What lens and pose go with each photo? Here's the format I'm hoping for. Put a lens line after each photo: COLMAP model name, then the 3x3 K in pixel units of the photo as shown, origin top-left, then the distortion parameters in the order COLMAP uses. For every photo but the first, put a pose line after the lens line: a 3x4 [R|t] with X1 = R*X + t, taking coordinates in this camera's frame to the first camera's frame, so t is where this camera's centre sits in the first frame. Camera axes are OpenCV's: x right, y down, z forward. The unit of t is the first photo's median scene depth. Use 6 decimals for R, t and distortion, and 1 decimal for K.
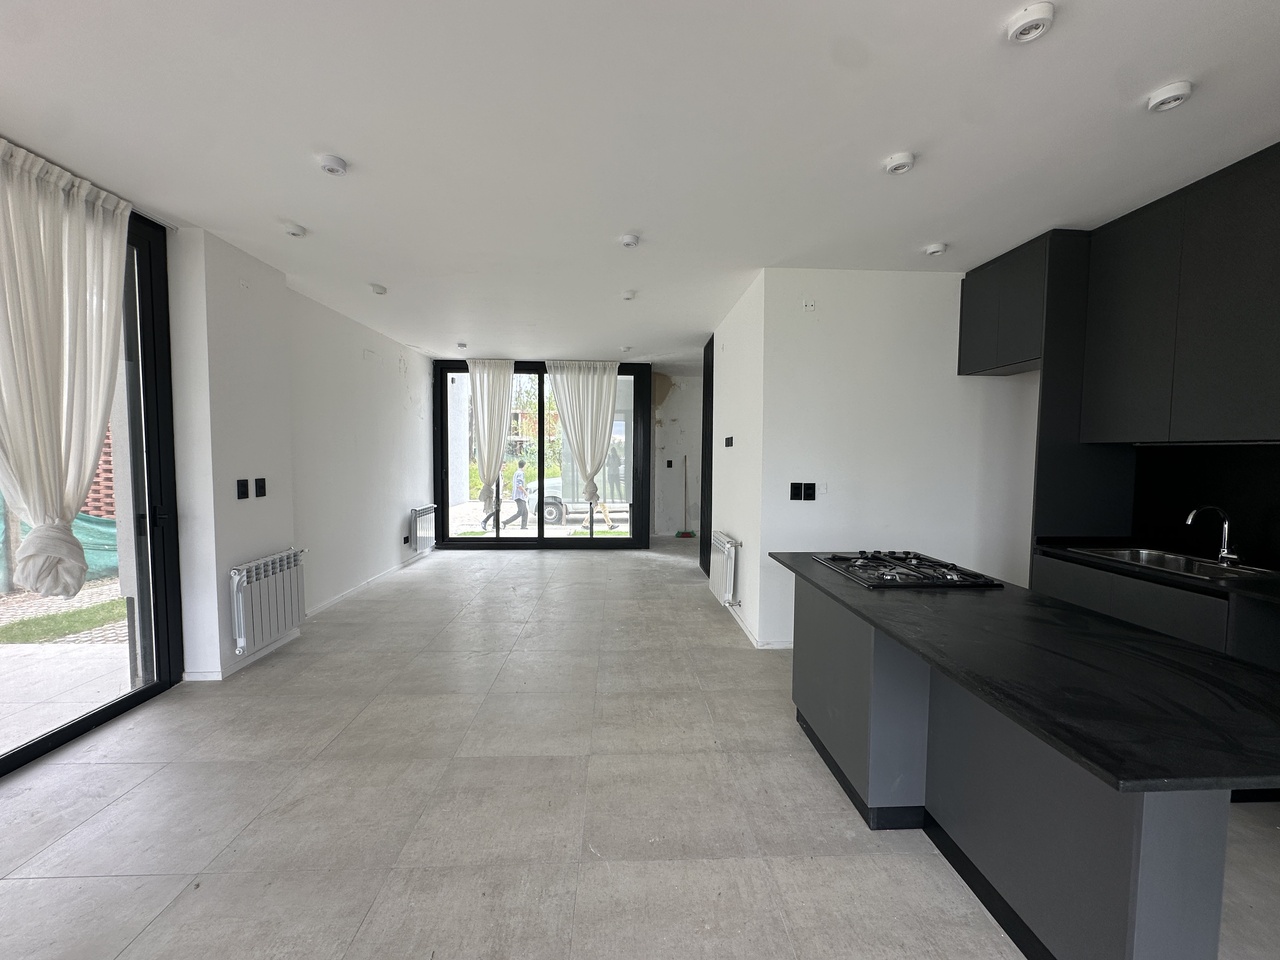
lens RADIAL K [[510.3, 0, 640.5], [0, 510.3, 481.8], [0, 0, 1]] dist [-0.003594, 0.000274]
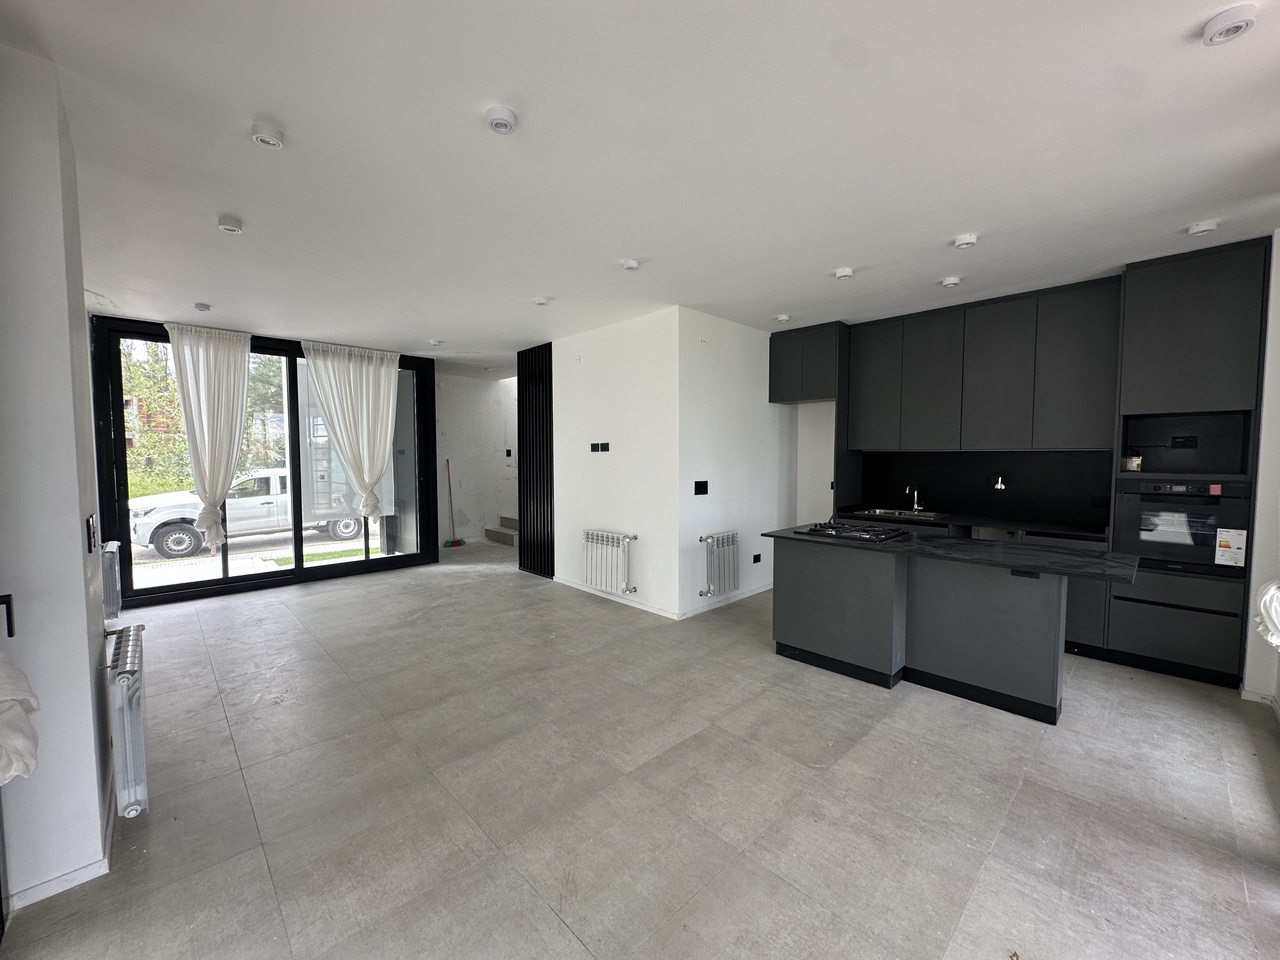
lens RADIAL K [[510.3, 0, 642.8], [0, 510.3, 480.9], [0, 0, 1]] dist [-0.003594, 0.000274]
pose [[0.748648, -0.043305, 0.661552, -0.622641], [0.044208, 0.998904, 0.015359, -0.024023], [-0.661492, 0.017747, 0.749742, 0.148400]]
